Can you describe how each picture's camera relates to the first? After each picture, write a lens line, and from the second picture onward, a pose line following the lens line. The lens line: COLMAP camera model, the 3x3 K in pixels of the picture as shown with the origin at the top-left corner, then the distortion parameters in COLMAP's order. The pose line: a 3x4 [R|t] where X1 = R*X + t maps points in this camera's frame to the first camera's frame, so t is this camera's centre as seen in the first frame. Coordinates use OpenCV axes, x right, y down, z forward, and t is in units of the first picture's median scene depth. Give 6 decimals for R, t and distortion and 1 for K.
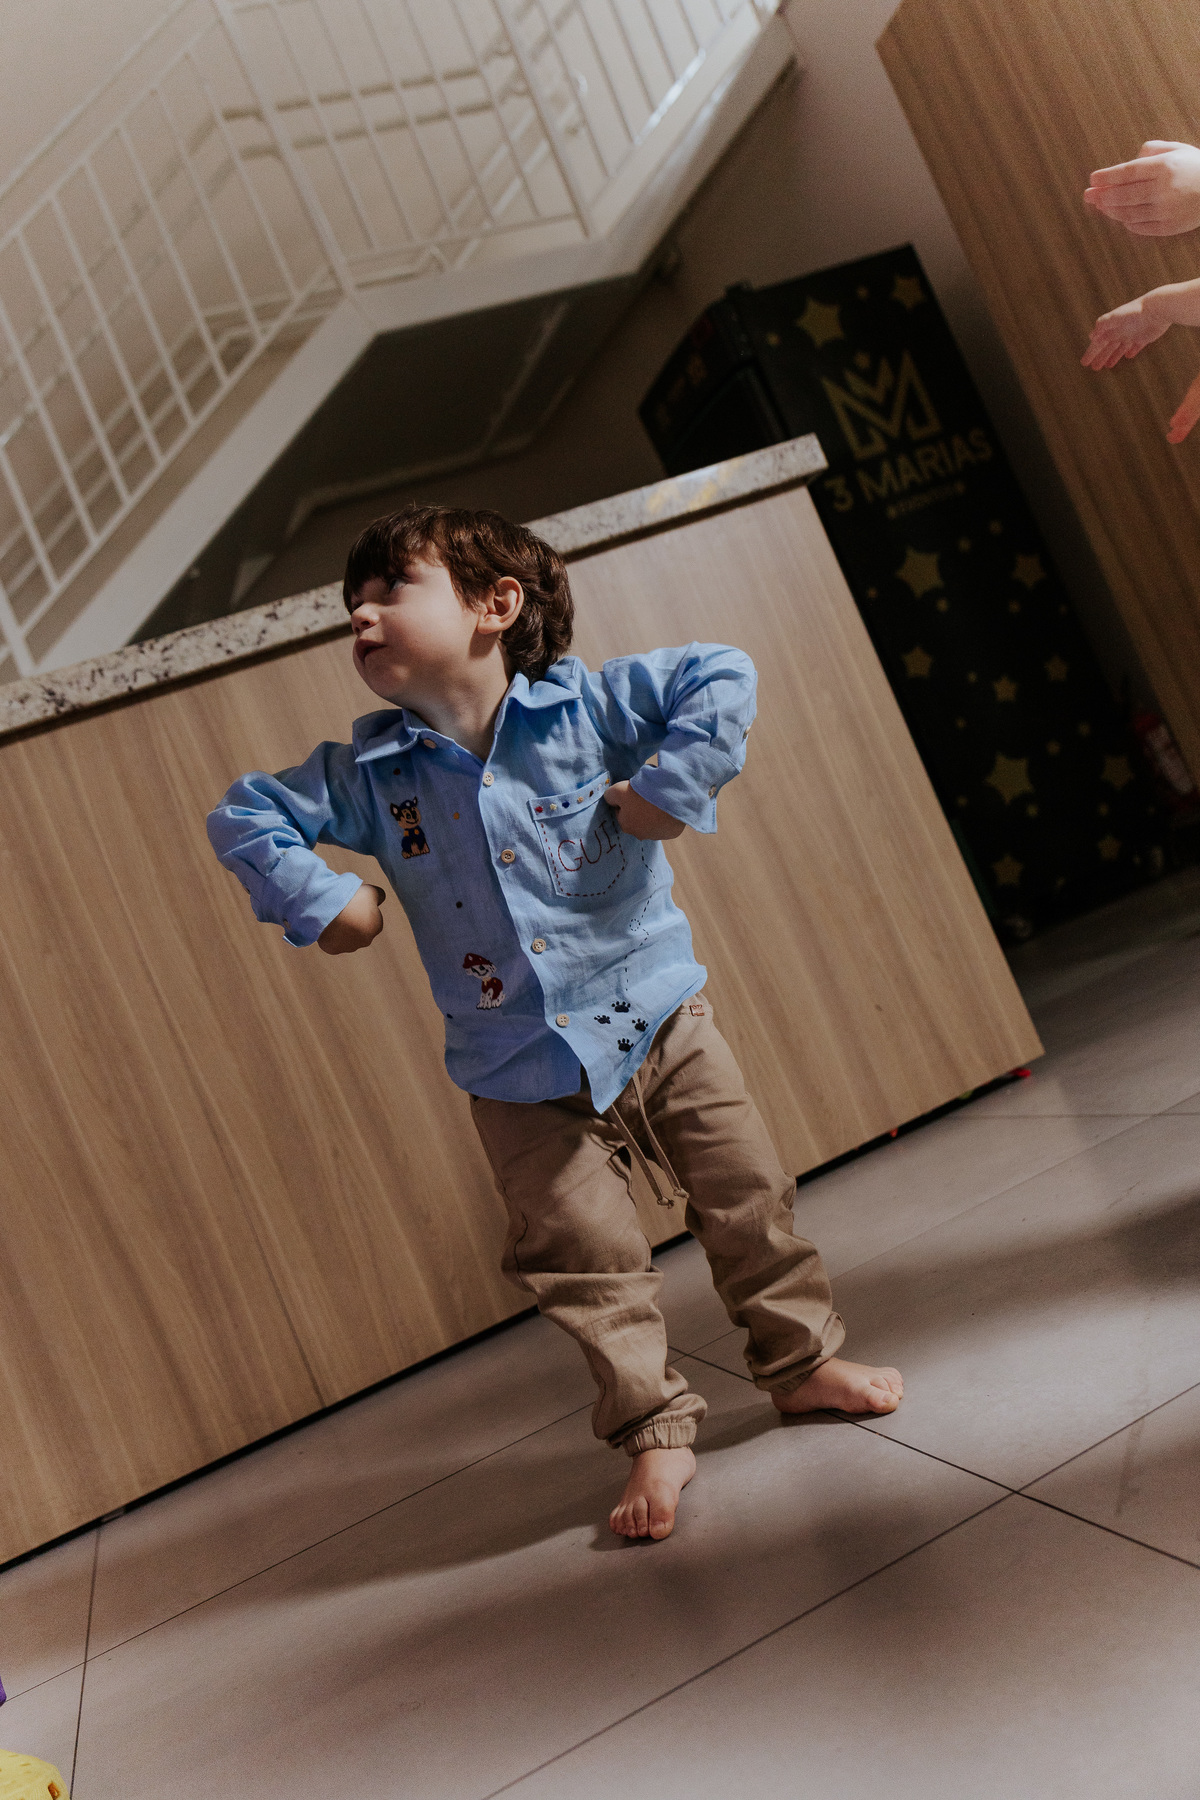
lens RADIAL K [[1620.0, 0, 600.0], [0, 1620.0, 900.0], [0, 0, 1]] dist [0.008694, -0.063335]
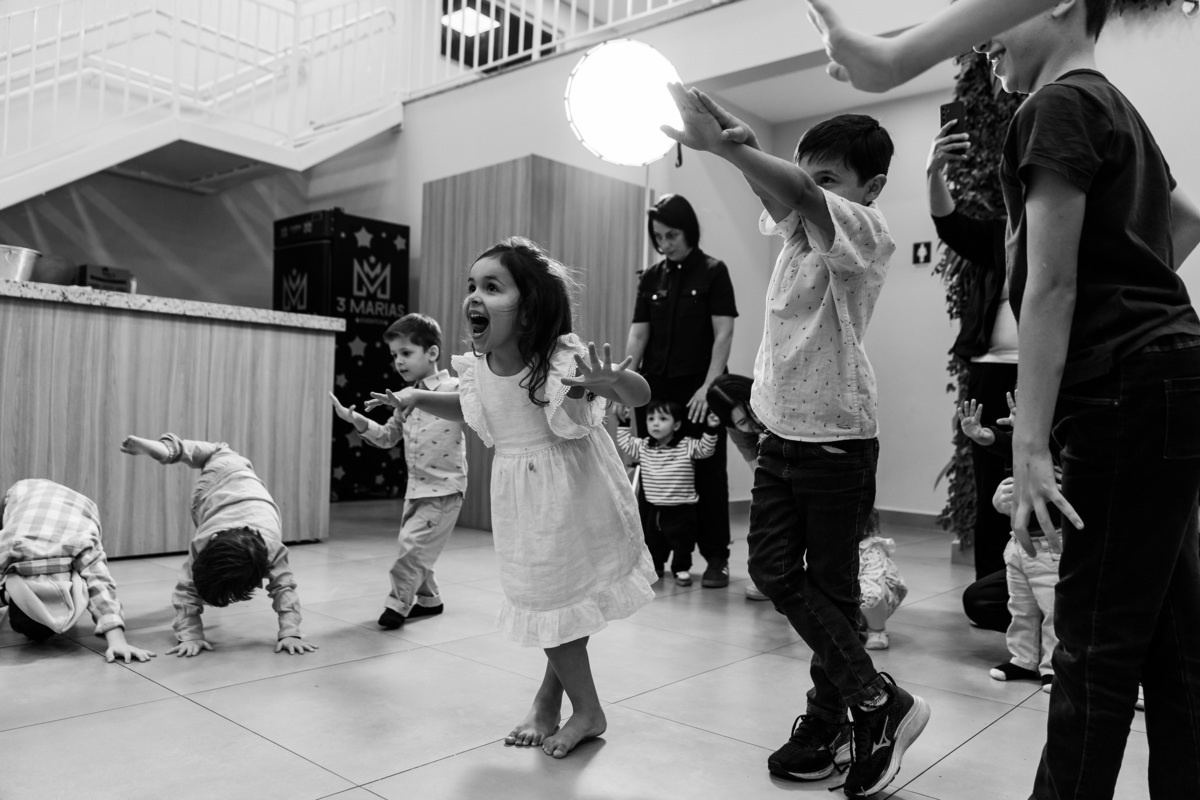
lens RADIAL K [[905.4, 0, 600.0], [0, 905.4, 400.0], [0, 0, 1]] dist [-0.031286, 0.000740]
pose [[0.785670, 0.414477, 0.459272, -0.110387], [-0.367928, 0.909875, -0.191722, -0.001399], [-0.497344, -0.018349, 0.867359, -0.376763]]
